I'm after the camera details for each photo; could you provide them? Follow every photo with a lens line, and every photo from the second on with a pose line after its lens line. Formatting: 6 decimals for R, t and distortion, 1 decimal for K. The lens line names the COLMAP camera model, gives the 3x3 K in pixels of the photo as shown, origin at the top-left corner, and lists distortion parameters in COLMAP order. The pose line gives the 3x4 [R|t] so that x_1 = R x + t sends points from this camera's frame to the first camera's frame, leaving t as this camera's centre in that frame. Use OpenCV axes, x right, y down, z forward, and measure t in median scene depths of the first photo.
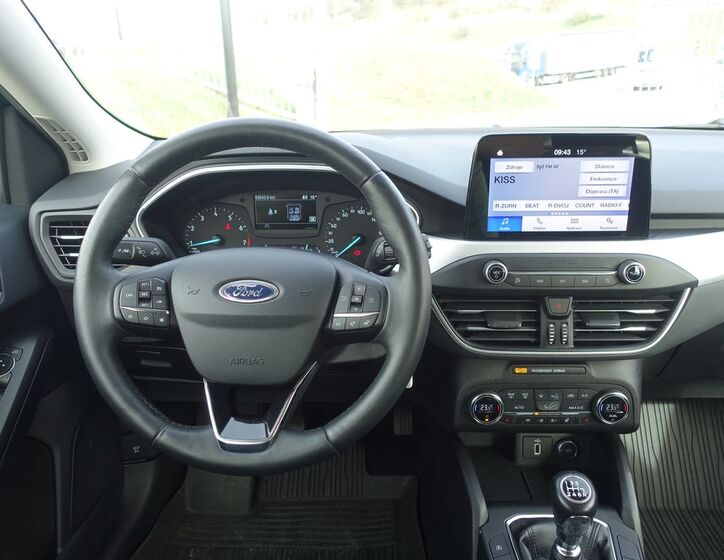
lens RADIAL K [[557.3, 0, 362.0], [0, 557.3, 280.0], [0, 0, 1]] dist [-0.000727, -0.006236]
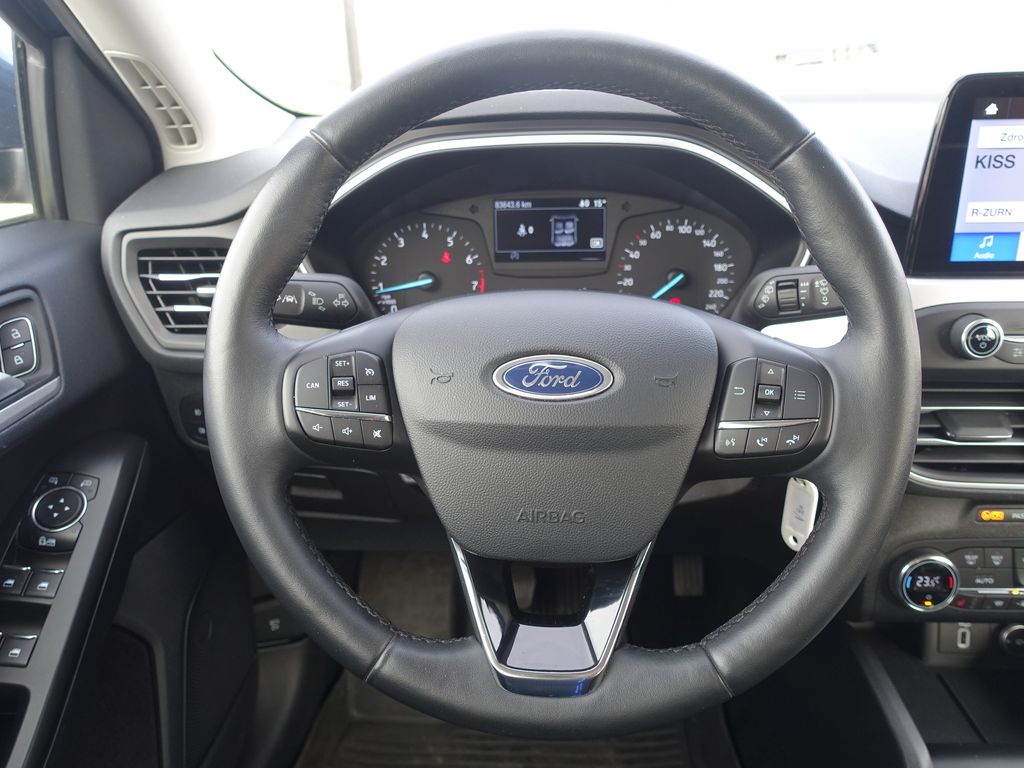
lens RADIAL K [[765.0, 0, 512.0], [0, 765.0, 384.0], [0, 0, 1]] dist [-0.015923, 0.004350]
pose [[0.999739, -0.001617, -0.022797, -0.181652], [0.002725, 0.998812, 0.048651, -0.005752], [0.022691, -0.048700, 0.998556, 0.255989]]
